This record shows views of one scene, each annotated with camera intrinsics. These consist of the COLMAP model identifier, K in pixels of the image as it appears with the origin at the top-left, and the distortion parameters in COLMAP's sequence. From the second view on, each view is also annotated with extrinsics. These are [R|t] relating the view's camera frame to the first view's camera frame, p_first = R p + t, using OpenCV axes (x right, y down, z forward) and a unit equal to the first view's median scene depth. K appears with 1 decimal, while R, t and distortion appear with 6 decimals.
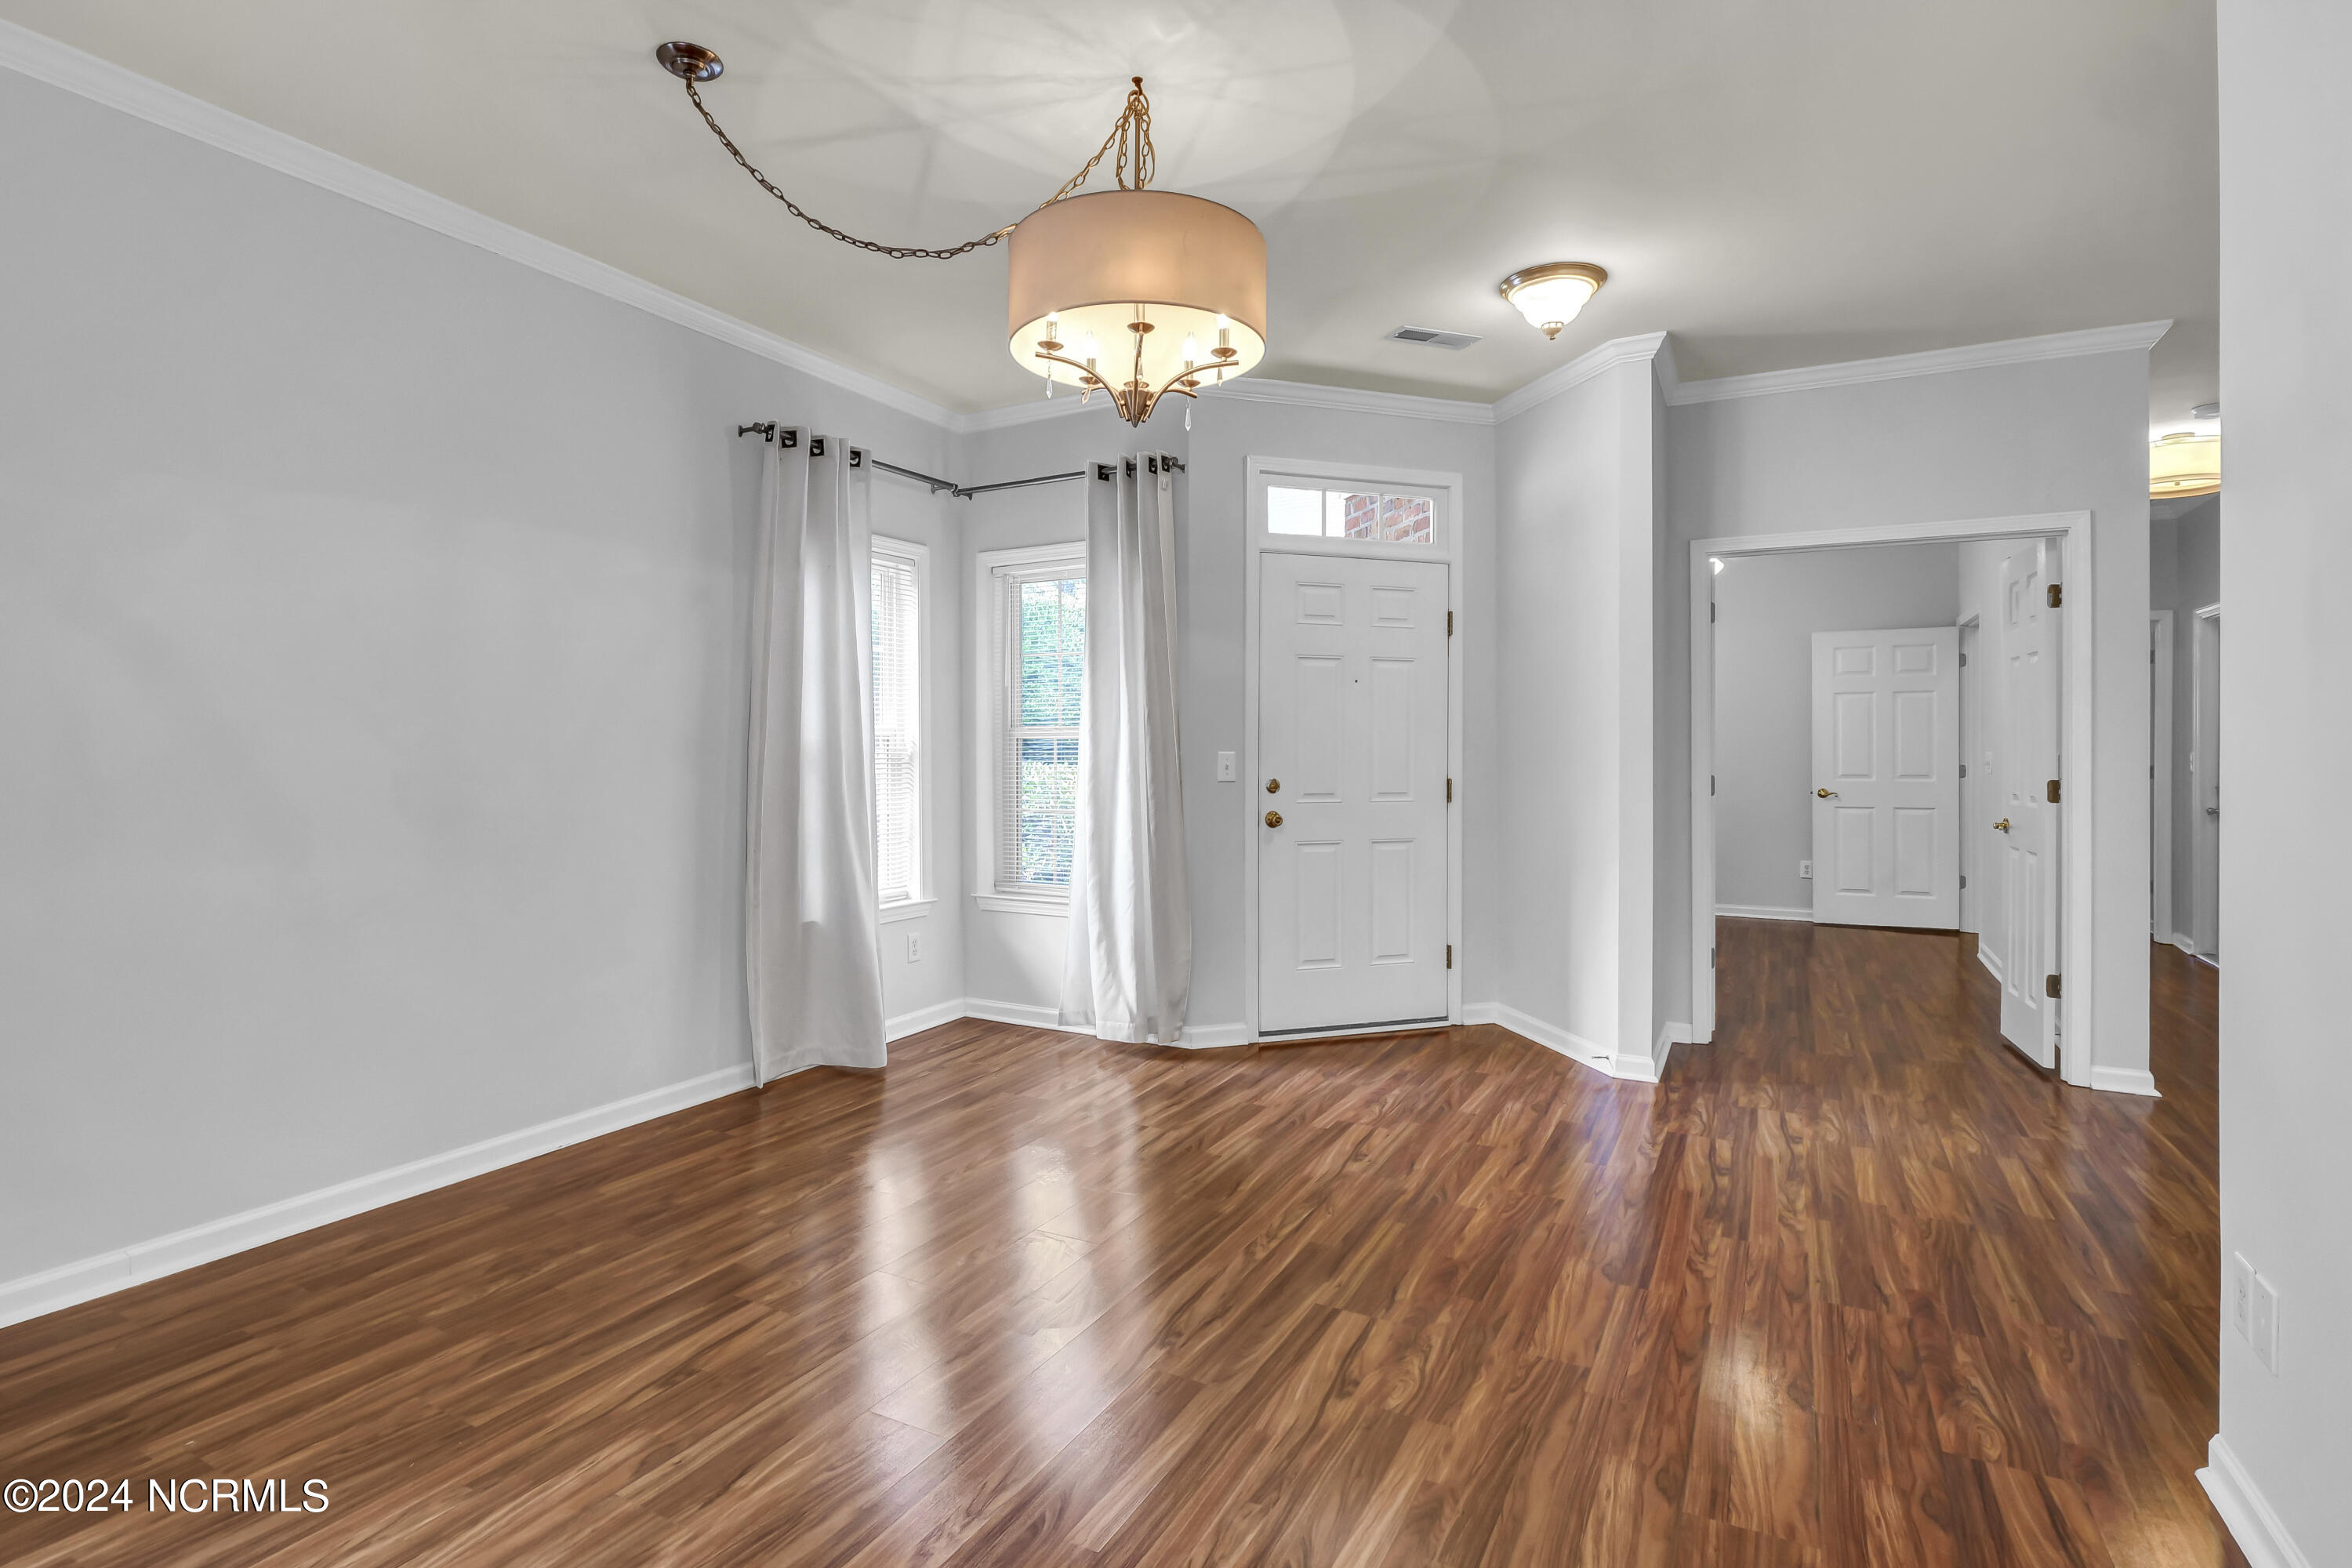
lens RADIAL K [[1145.5, 0, 1177.6], [0, 1145.5, 767.7], [0, 0, 1]] dist [-0.009549, -0.001301]
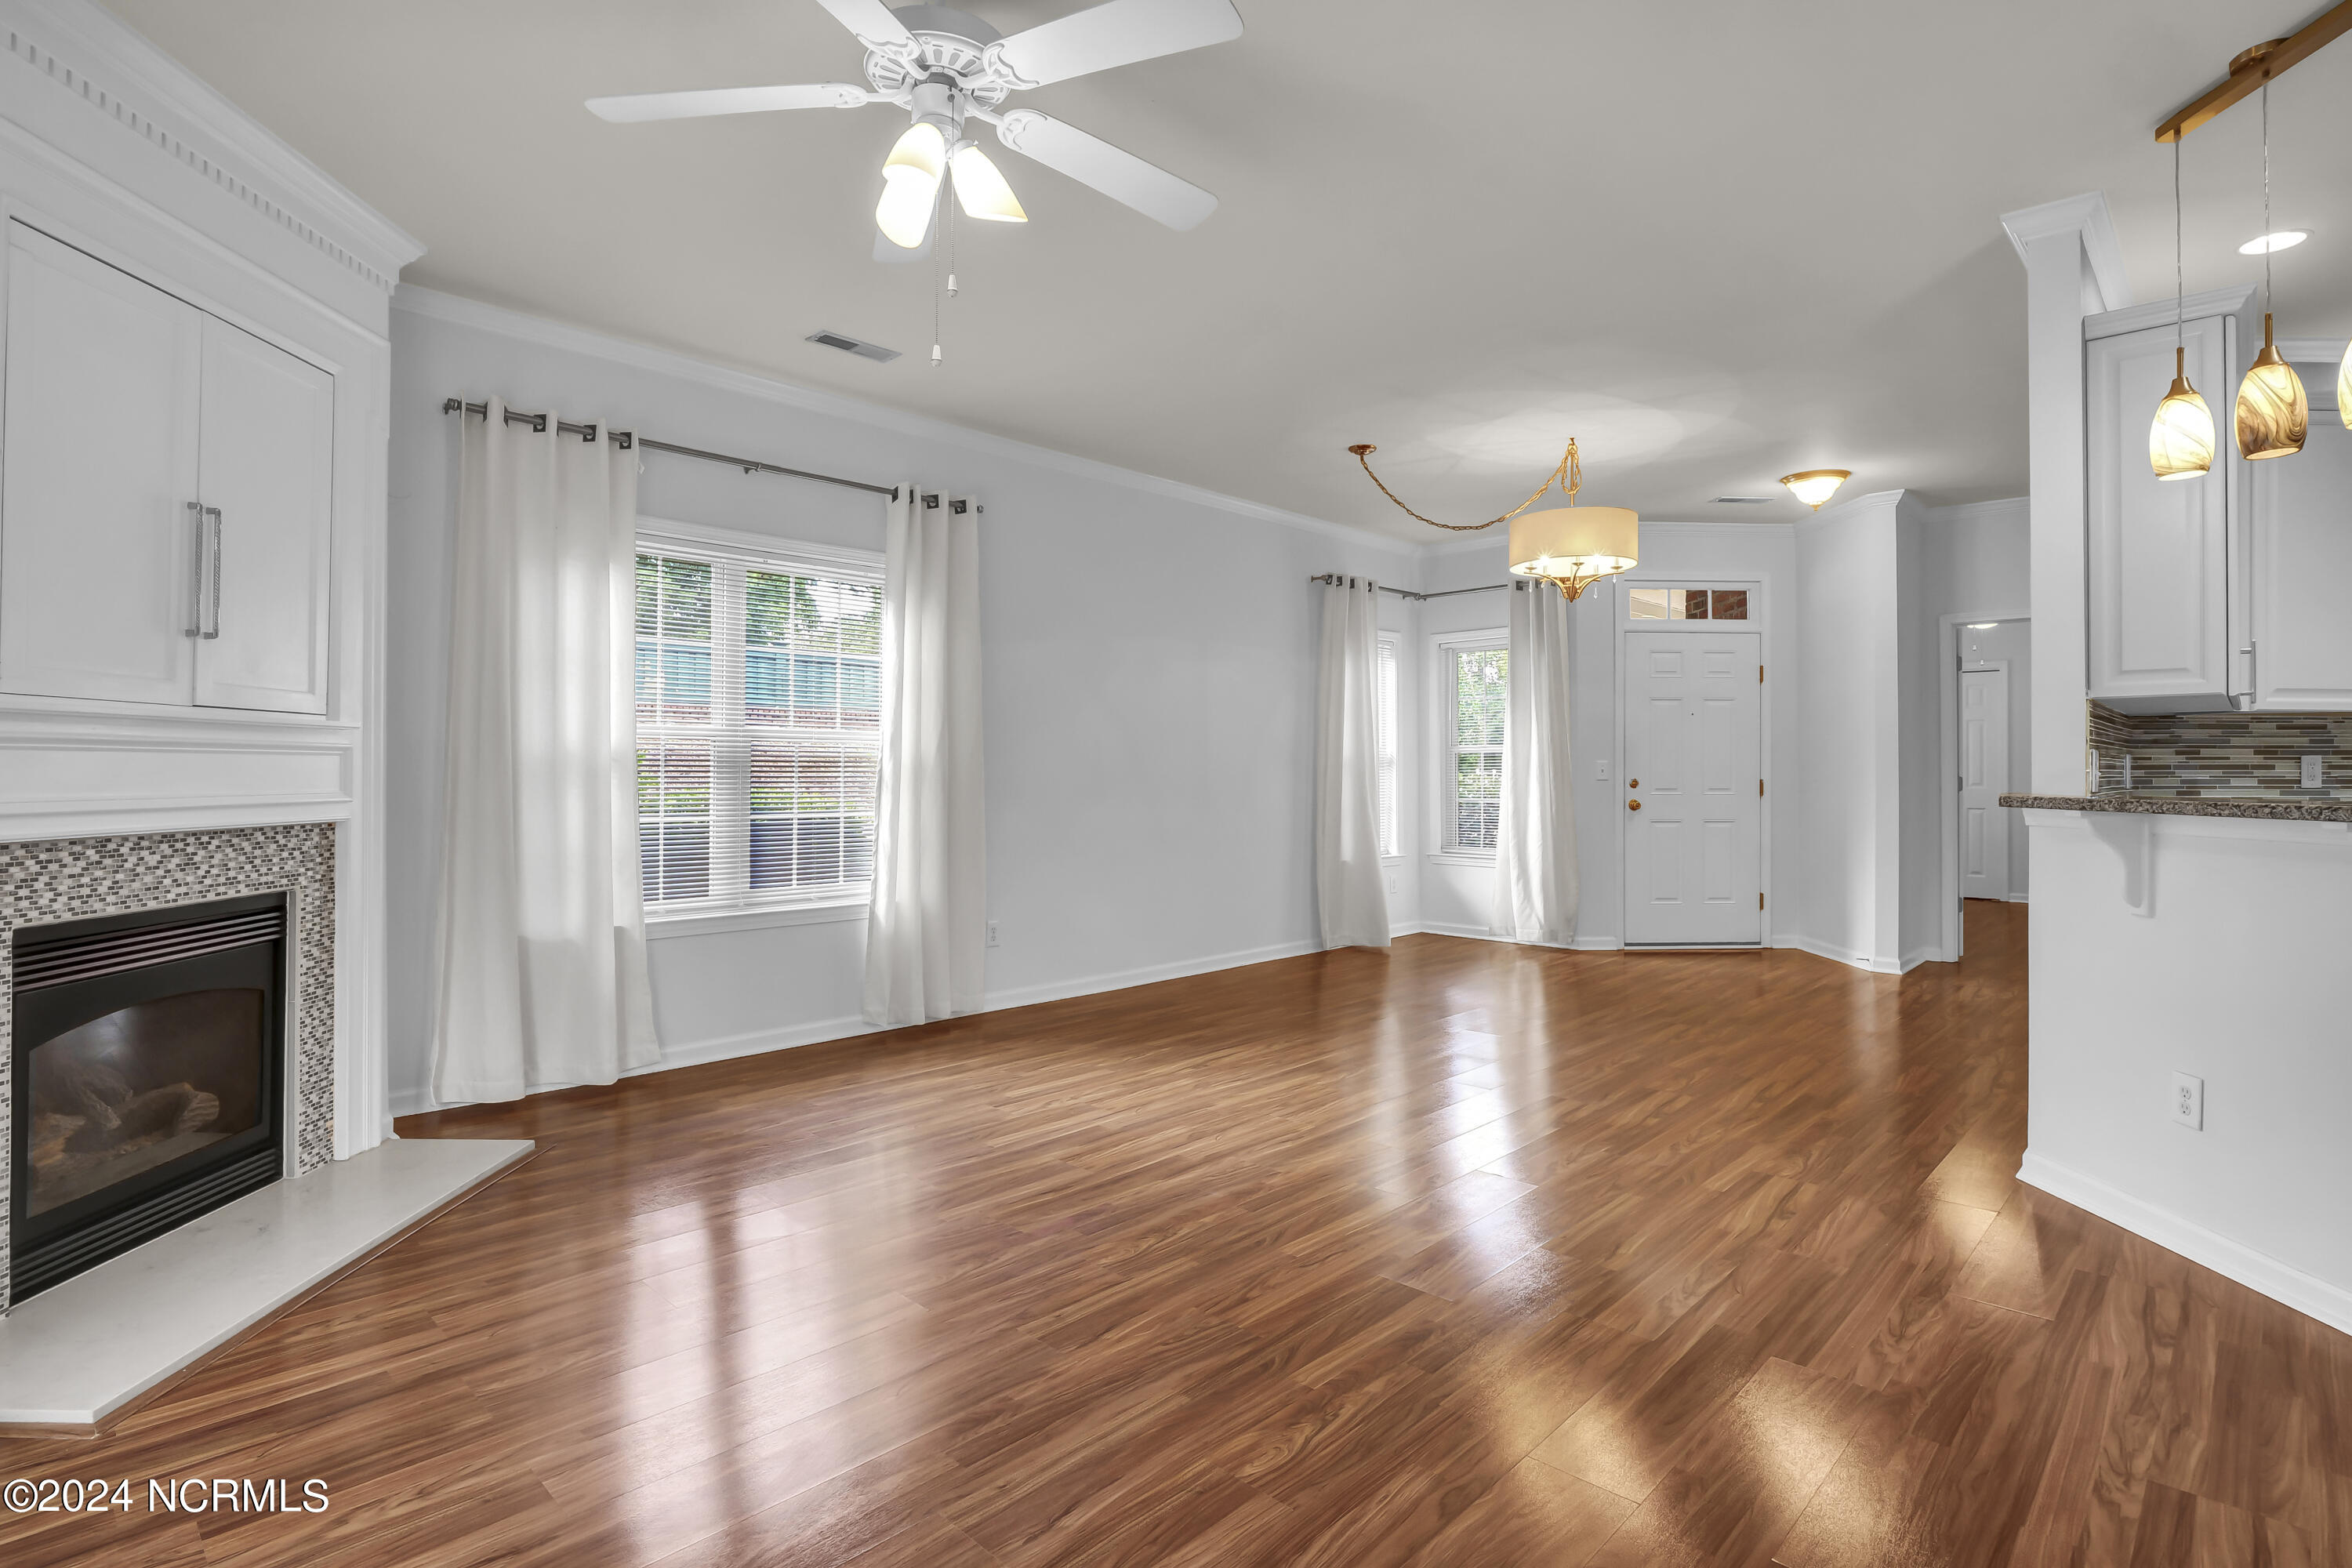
lens RADIAL K [[1167.6, 0, 1176.8], [0, 1167.6, 774.6], [0, 0, 1]] dist [-0.009992, -0.000518]
pose [[0.962570, 0.000130, -0.271032, -0.093542], [-0.003681, 0.999914, -0.012592, 0.029036], [0.271007, 0.013119, 0.962488, -0.757044]]
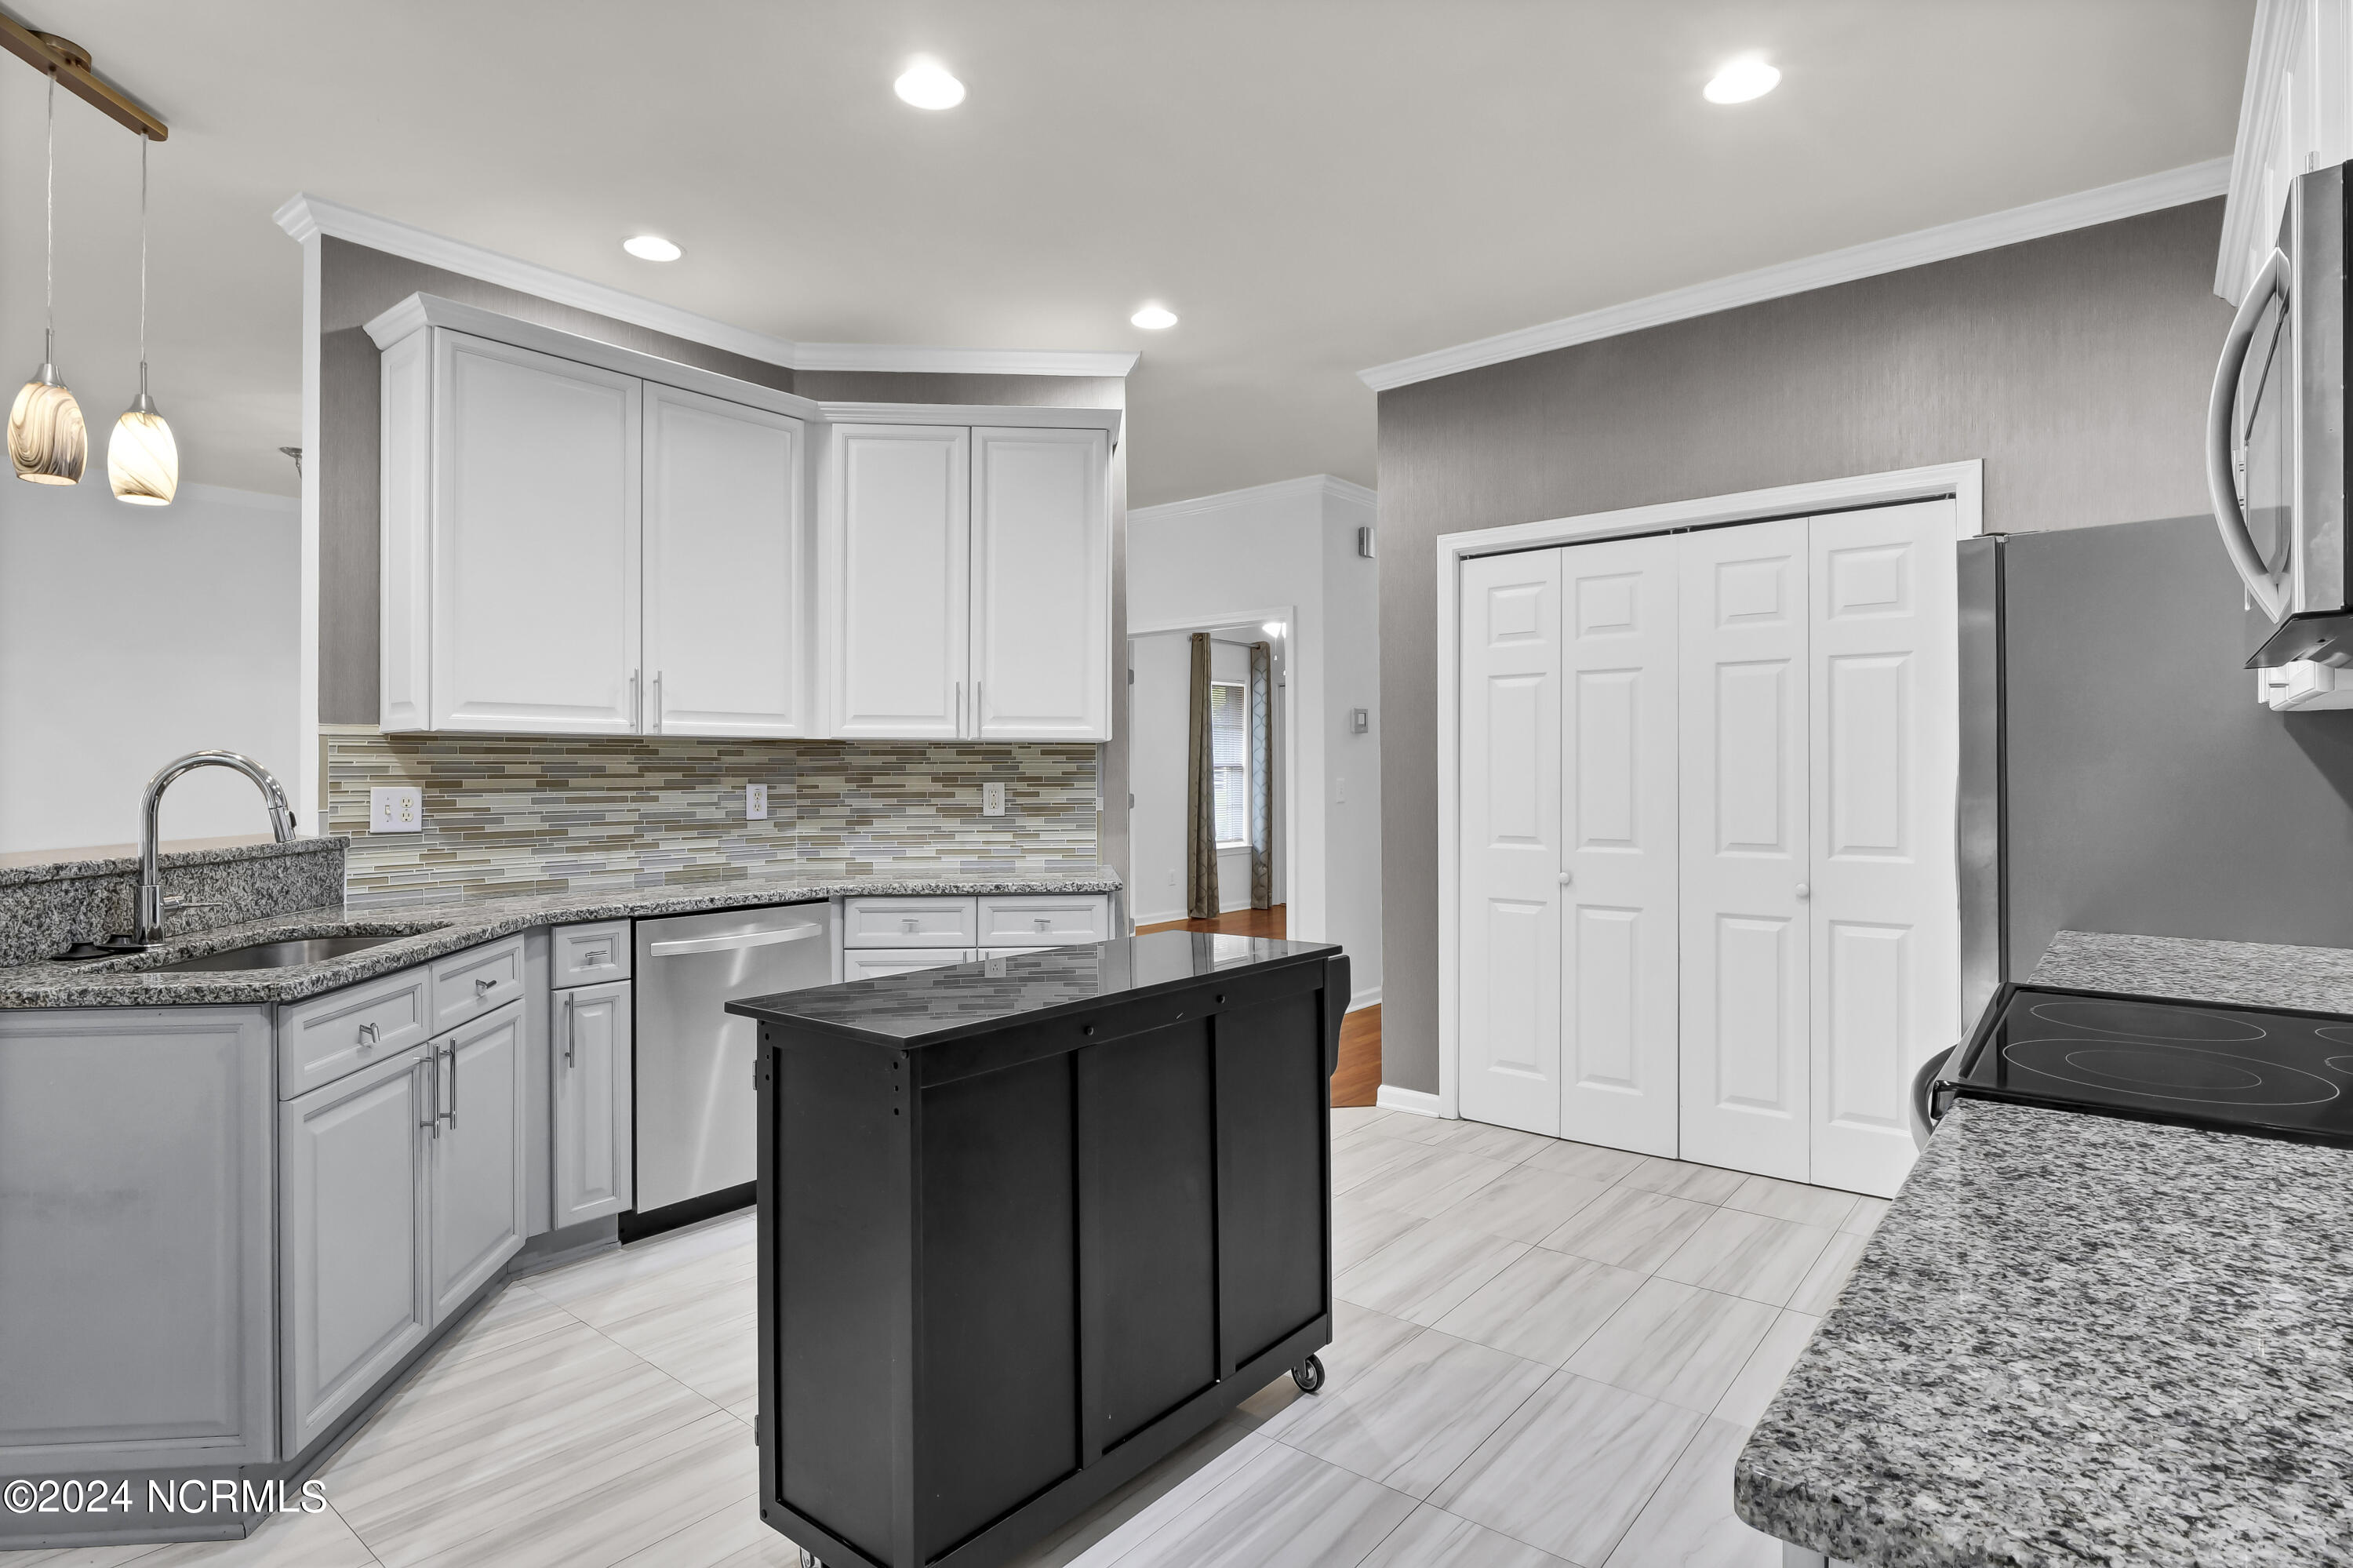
lens RADIAL K [[1211.3, 0, 1153.6], [0, 1211.3, 772.1], [0, 0, 1]] dist [-0.001310, -0.000758]
pose [[0.977081, -0.004379, -0.212823, 0.881634], [0.001534, 0.999907, -0.013531, 0.002596], [0.212863, 0.012895, 0.976997, -0.493559]]
